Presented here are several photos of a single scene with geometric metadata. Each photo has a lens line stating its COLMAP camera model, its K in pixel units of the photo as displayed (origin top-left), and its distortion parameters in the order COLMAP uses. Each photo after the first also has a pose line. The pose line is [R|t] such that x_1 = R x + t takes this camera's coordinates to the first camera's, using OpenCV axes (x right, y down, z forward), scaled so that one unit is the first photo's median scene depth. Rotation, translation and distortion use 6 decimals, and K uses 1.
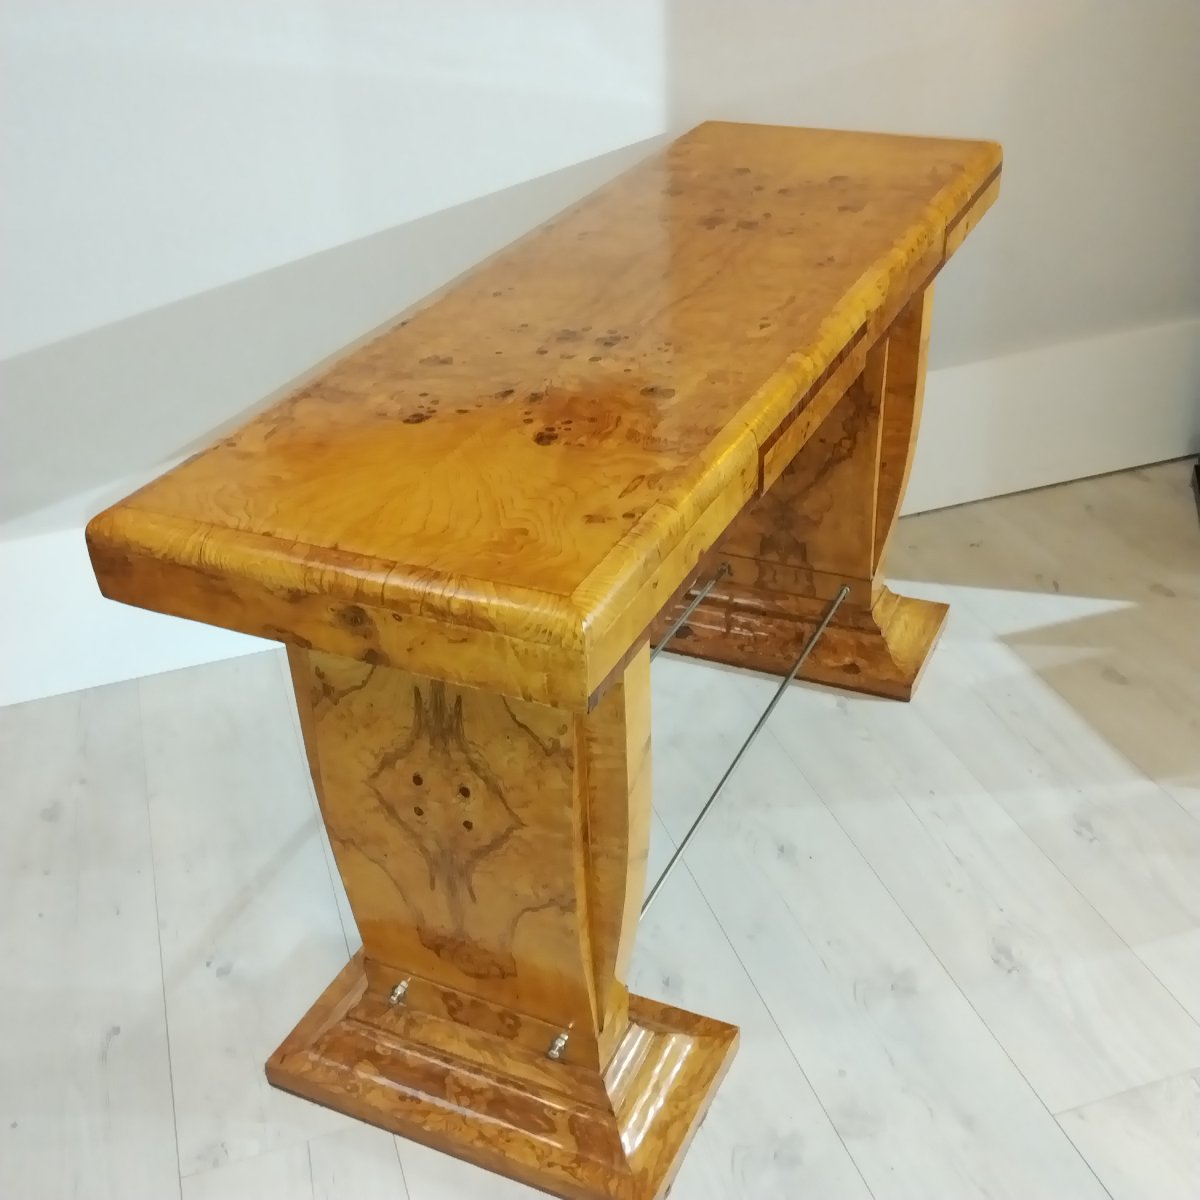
lens RADIAL K [[1443.9, 0, 600.0], [0, 1443.9, 600.0], [0, 0, 1]] dist [0.090925, -0.358184]
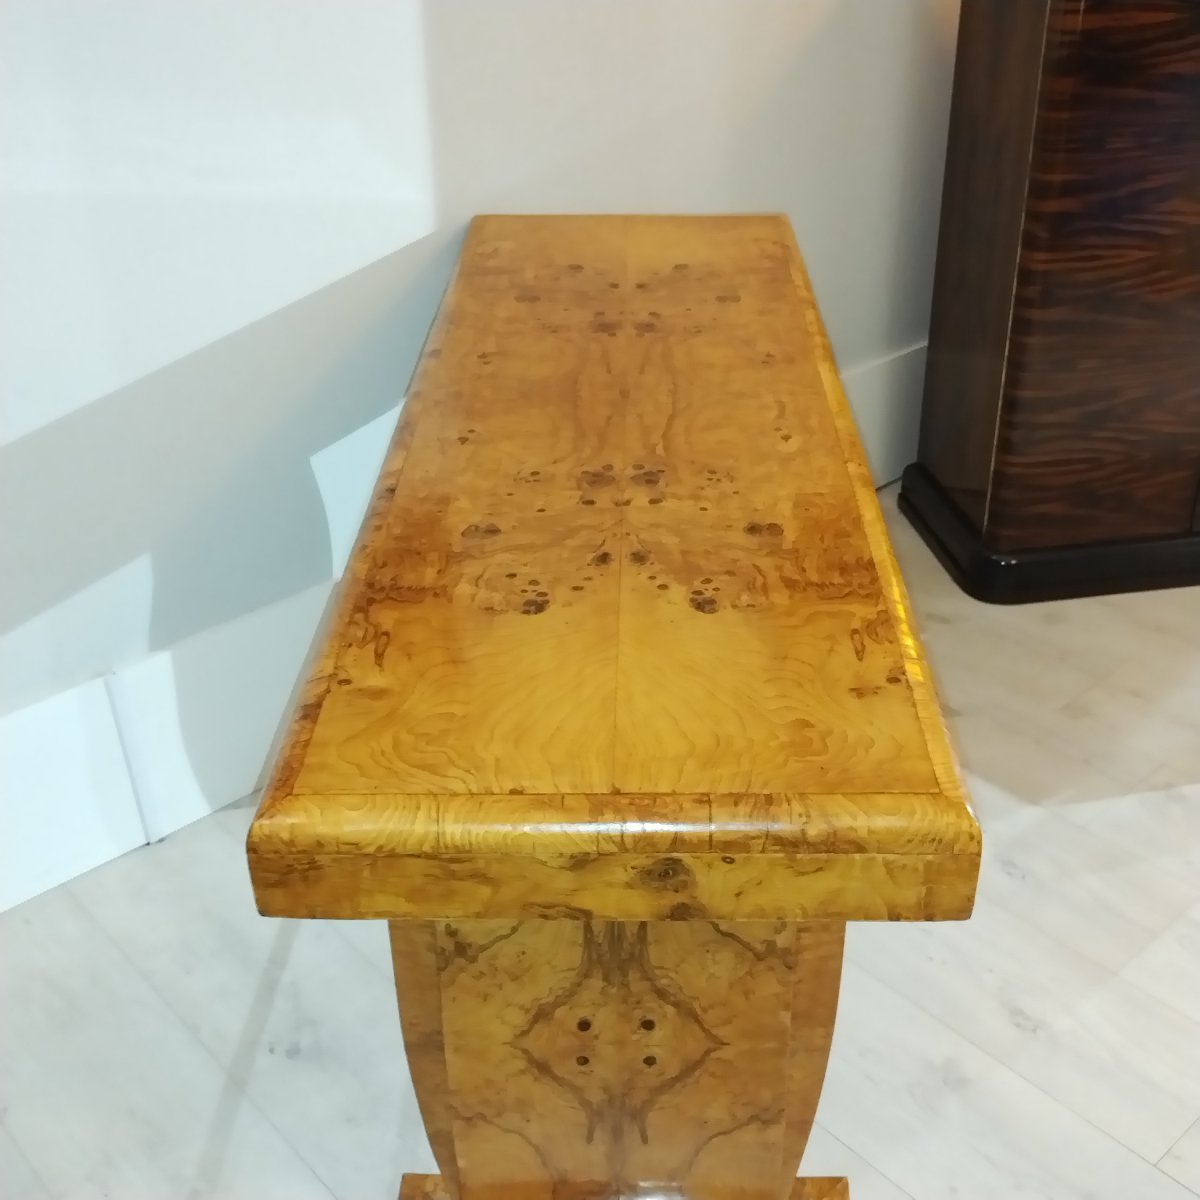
lens RADIAL K [[1443.9, 0, 600.0], [0, 1443.9, 600.0], [0, 0, 1]] dist [0.090925, -0.358184]
pose [[0.914173, -0.175343, 0.365433, -0.383732], [0.188204, 0.982130, 0.000435, -0.117608], [-0.358979, 0.068378, 0.930837, 0.194660]]
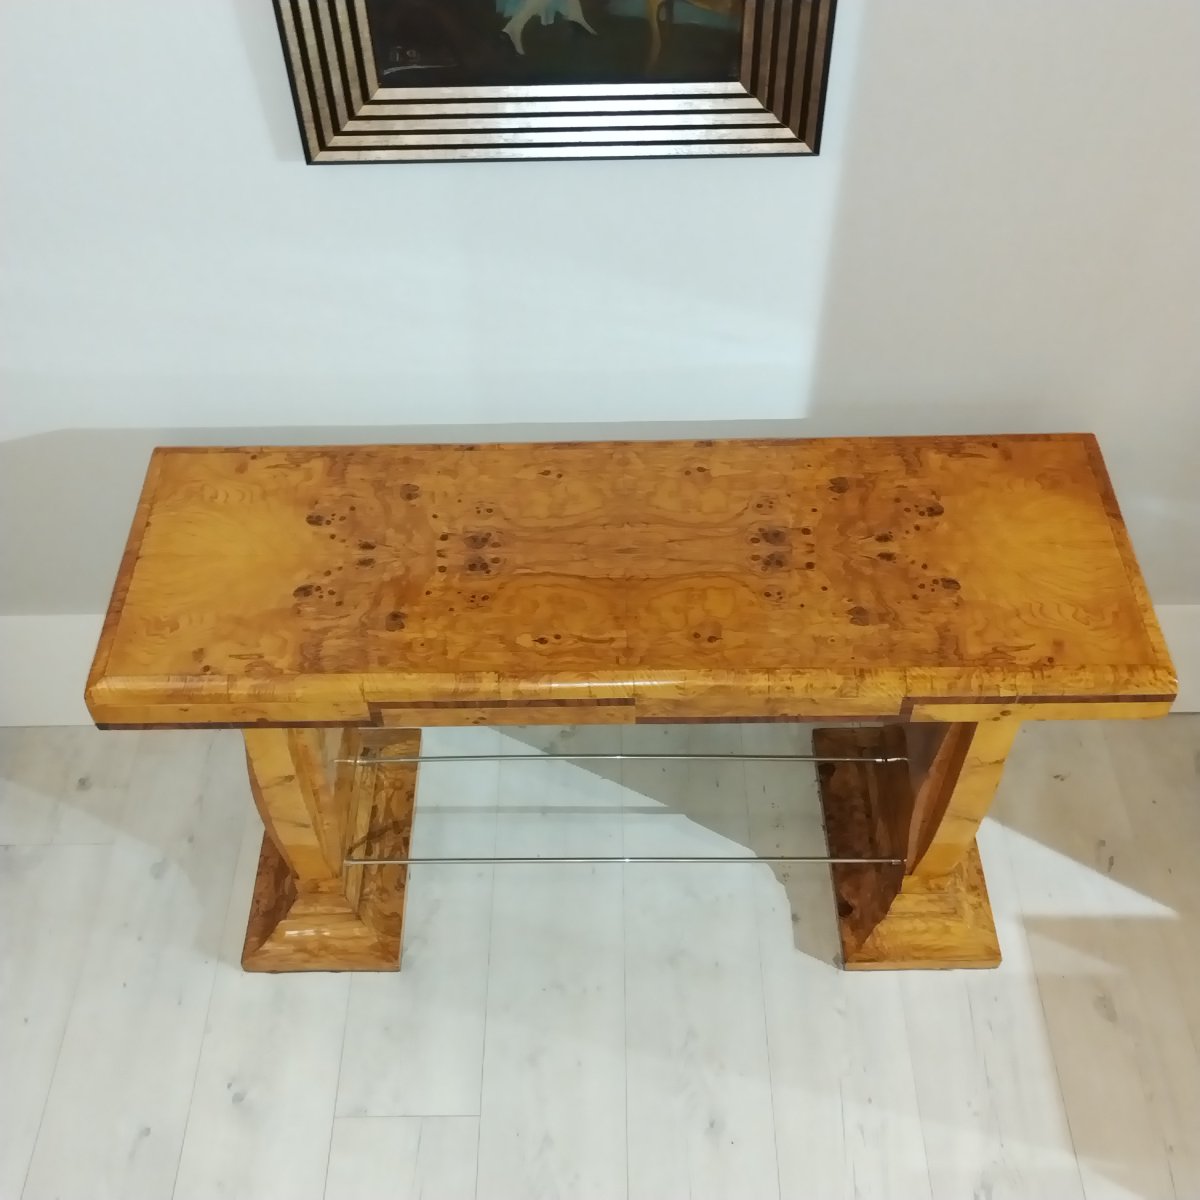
lens RADIAL K [[1443.9, 0, 600.0], [0, 1443.9, 600.0], [0, 0, 1]] dist [0.090925, -0.358184]
pose [[0.428153, 0.705225, -0.565105, 0.879946], [-0.474045, 0.707645, 0.523947, -0.962349], [0.769394, 0.043556, 0.637288, 0.258645]]
